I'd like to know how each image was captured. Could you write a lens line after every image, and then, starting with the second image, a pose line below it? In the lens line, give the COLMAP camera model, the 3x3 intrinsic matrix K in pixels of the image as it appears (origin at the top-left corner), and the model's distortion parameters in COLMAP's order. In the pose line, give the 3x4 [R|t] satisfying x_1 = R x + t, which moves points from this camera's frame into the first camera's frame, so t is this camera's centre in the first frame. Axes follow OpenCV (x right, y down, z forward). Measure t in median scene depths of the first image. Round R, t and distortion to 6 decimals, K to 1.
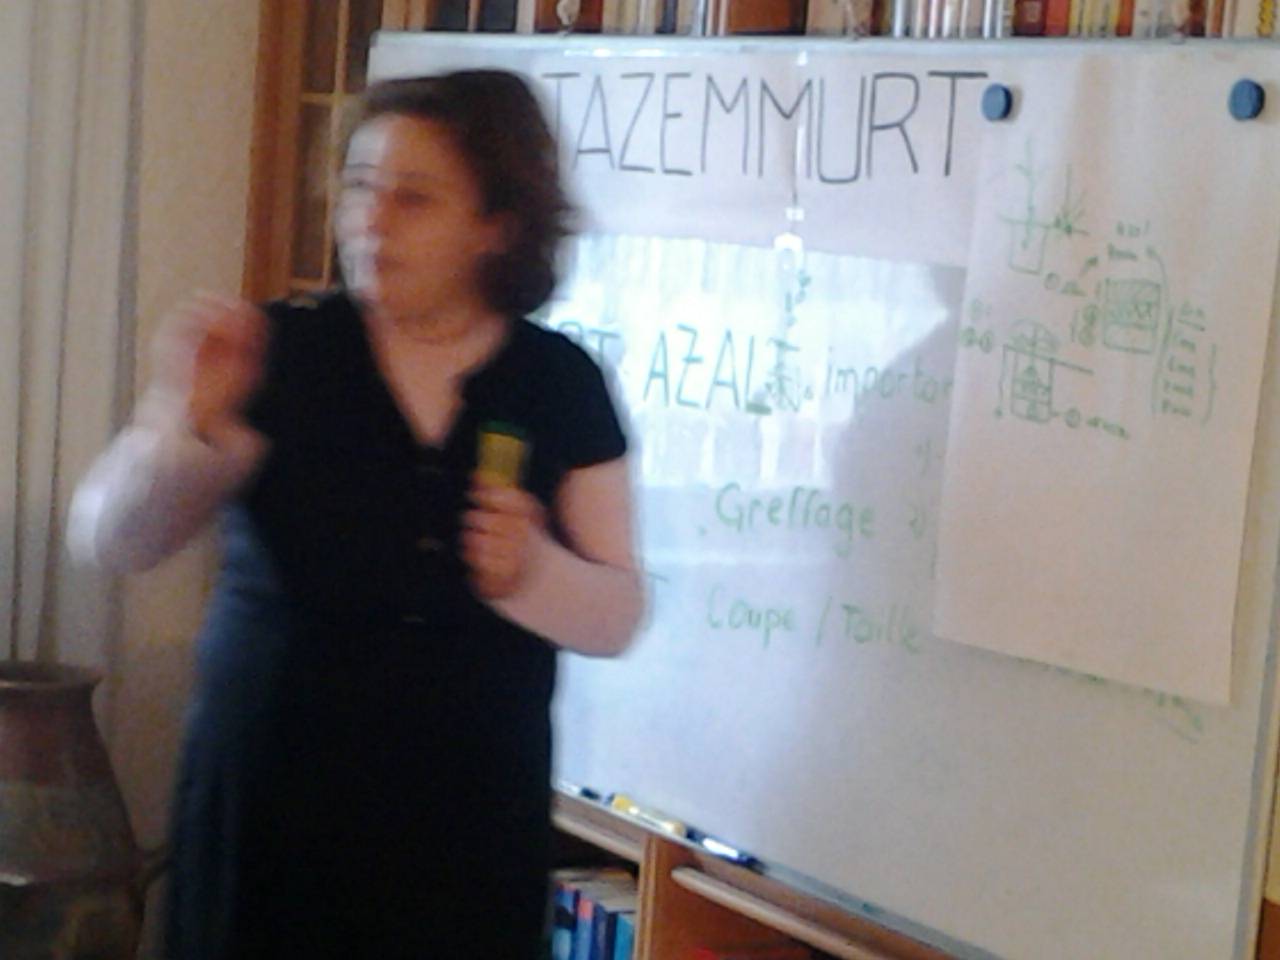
lens RADIAL K [[2476.8, 0, 640.0], [0, 2476.8, 480.0], [0, 0, 1]] dist [0.020605, 0.098377]
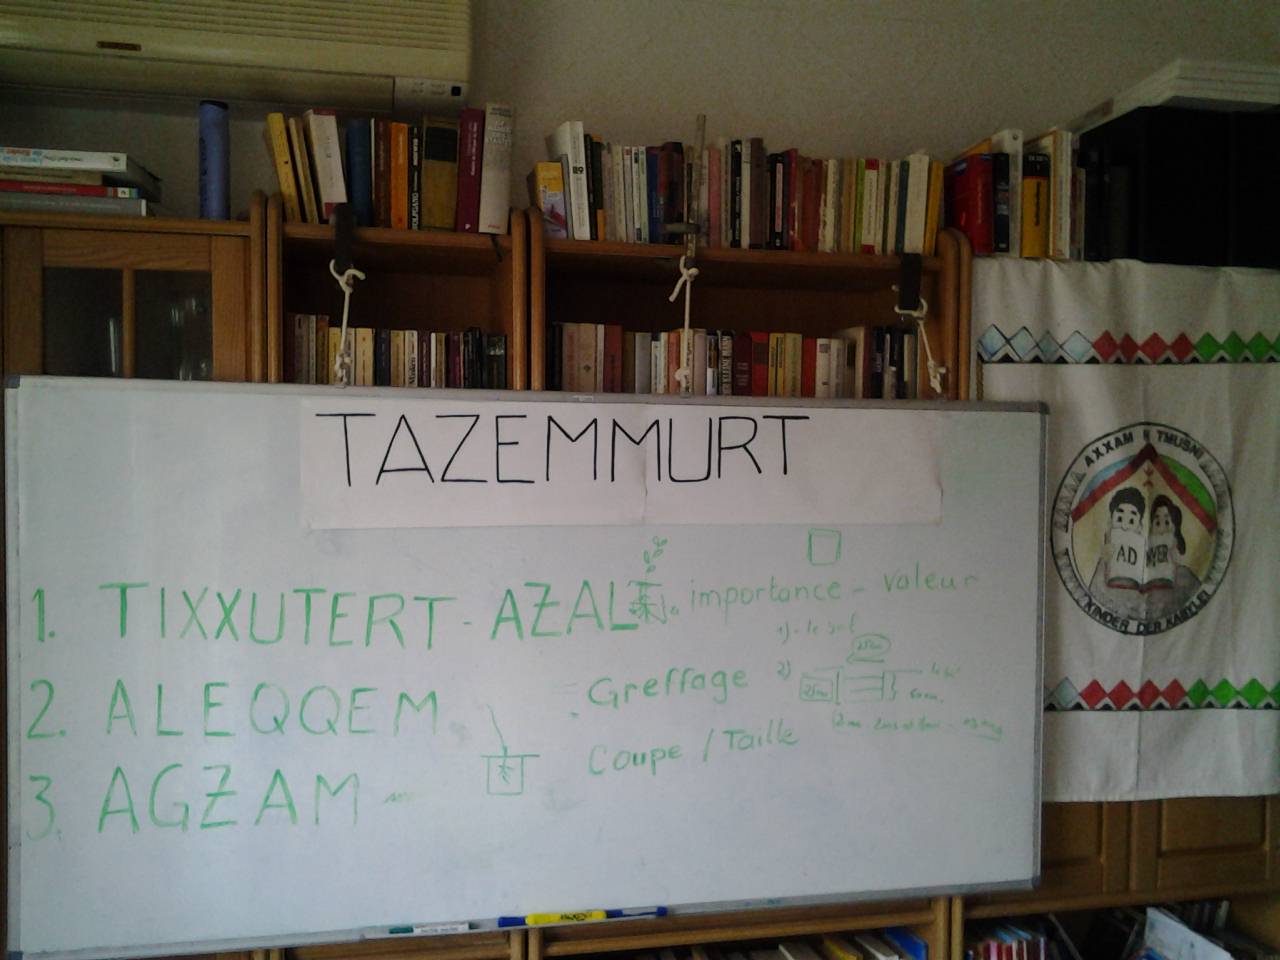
lens RADIAL K [[1067.4, 0, 640.0], [0, 1067.4, 480.0], [0, 0, 1]] dist [0.052820, -0.002874]
pose [[0.420568, -0.097209, 0.902038, -0.560746], [0.132441, 0.990171, 0.044957, -0.152981], [-0.897542, 0.100559, 0.429309, 0.702246]]
